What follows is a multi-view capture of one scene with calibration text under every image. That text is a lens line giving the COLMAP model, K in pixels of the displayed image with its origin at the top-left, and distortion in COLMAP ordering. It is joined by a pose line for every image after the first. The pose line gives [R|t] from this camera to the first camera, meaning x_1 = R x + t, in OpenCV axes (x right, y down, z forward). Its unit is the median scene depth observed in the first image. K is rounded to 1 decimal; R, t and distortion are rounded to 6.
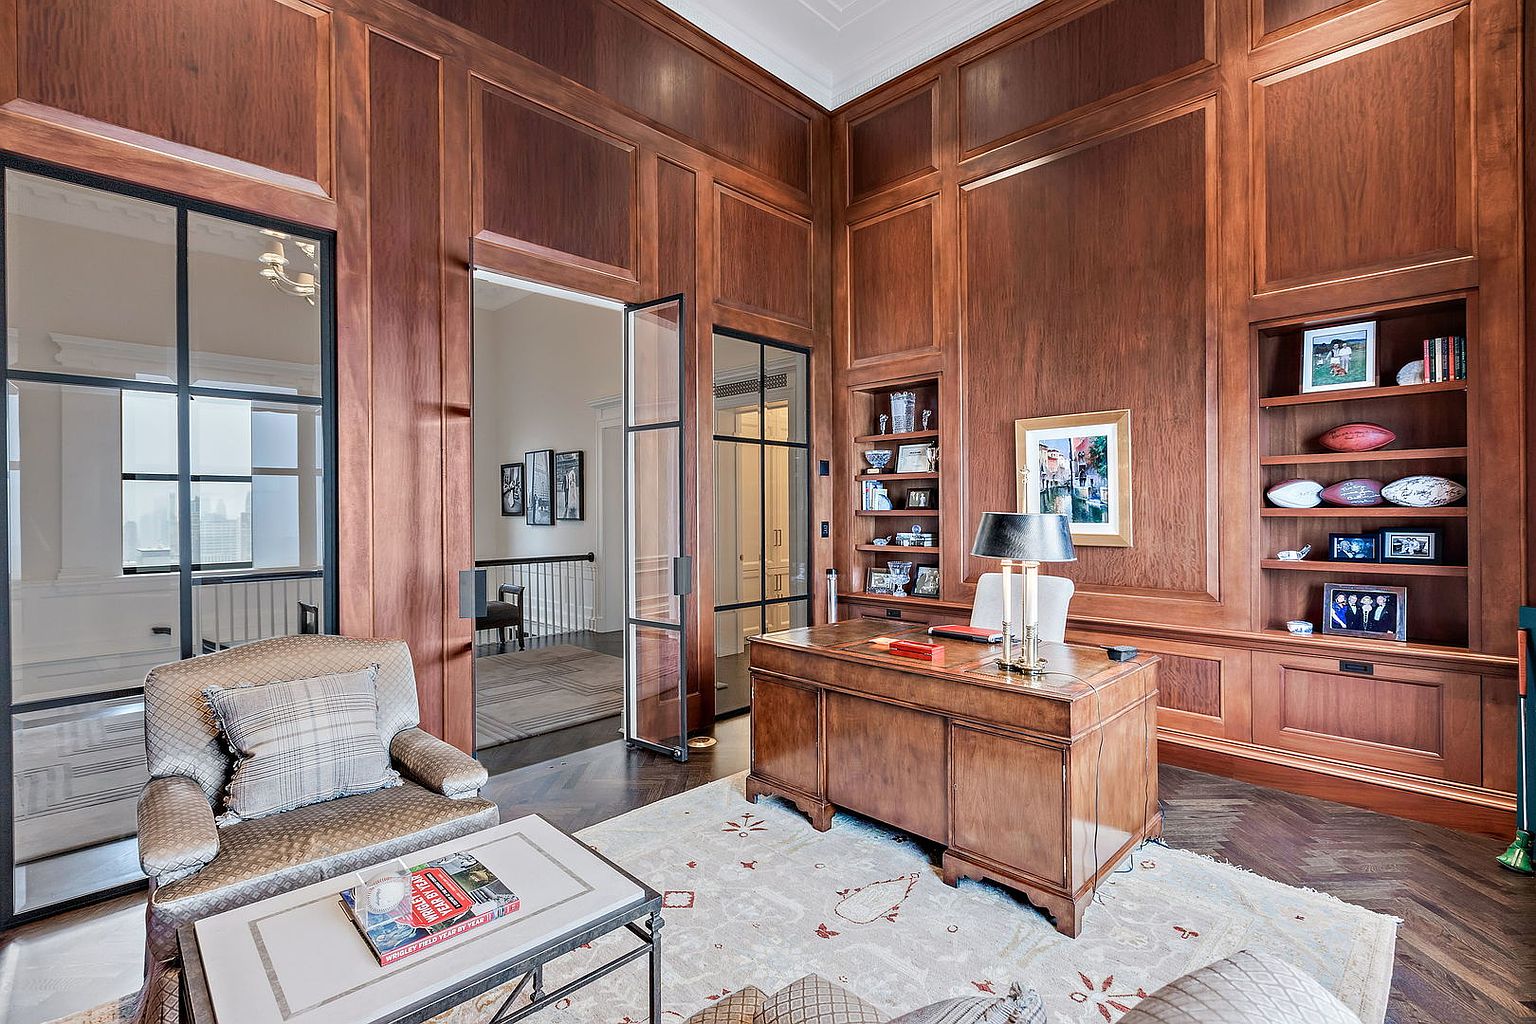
lens RADIAL K [[690.2, 0, 765.8], [0, 690.2, 515.1], [0, 0, 1]] dist [-0.003934, -0.000262]
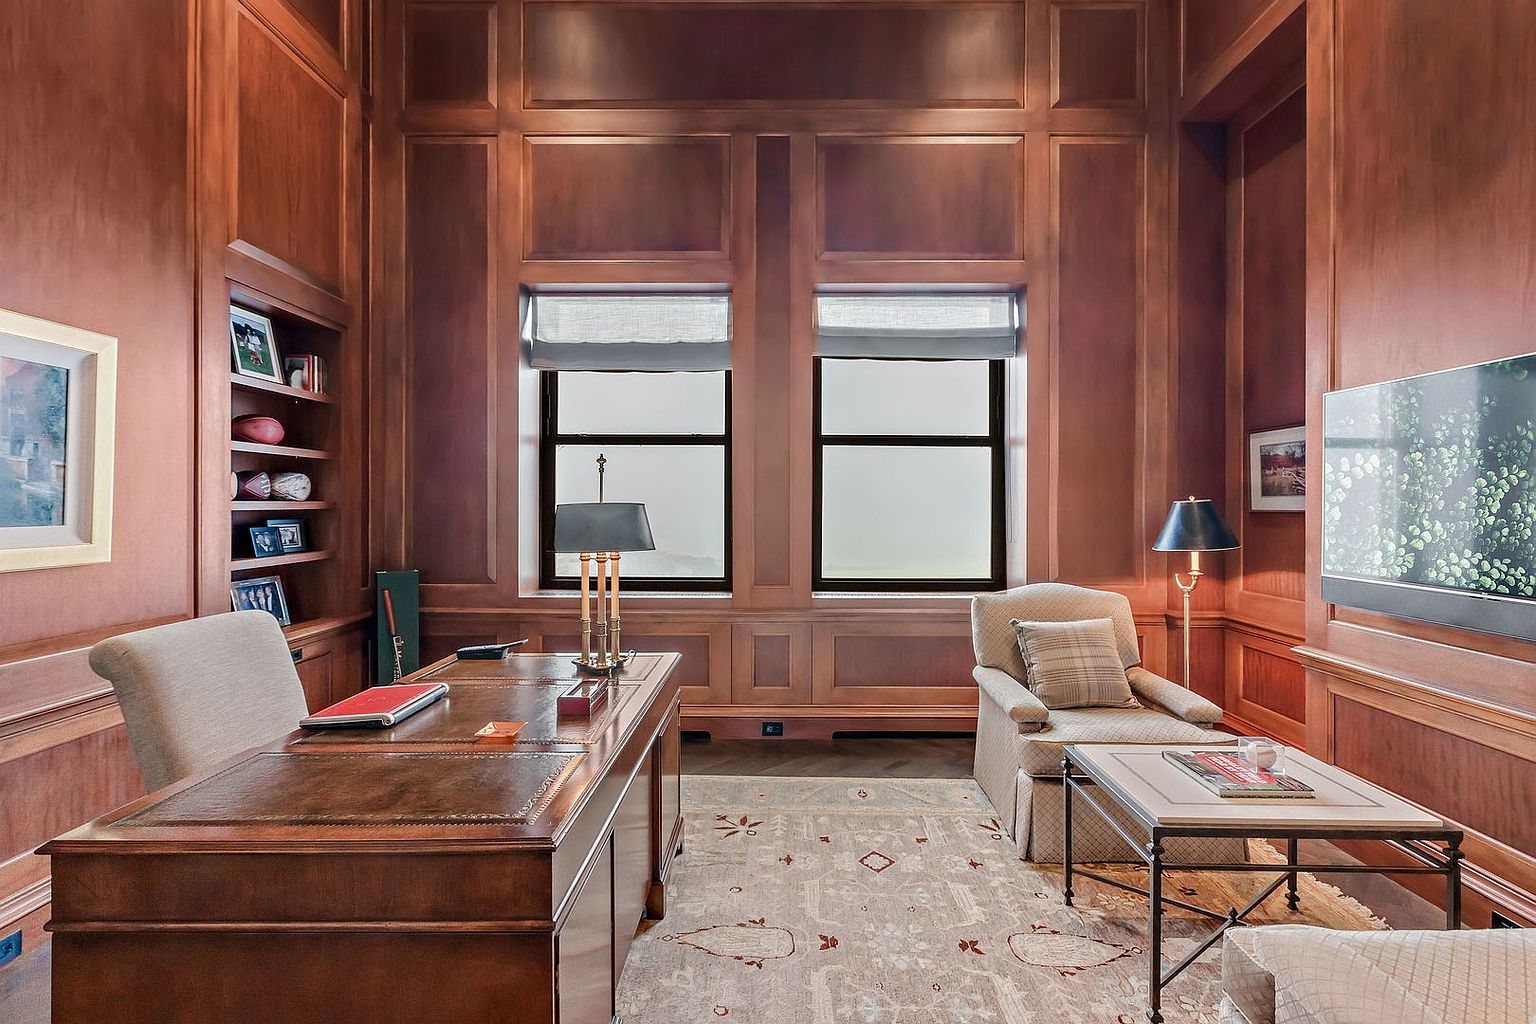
lens RADIAL K [[690.2, 0, 777.2], [0, 690.2, 501.9], [0, 0, 1]] dist [-0.003934, -0.000262]
pose [[-0.700706, 0.007513, 0.713411, -0.387843], [0.007926, 0.999965, -0.002746, -0.000508], [-0.713406, 0.003731, -0.700741, 1.215417]]
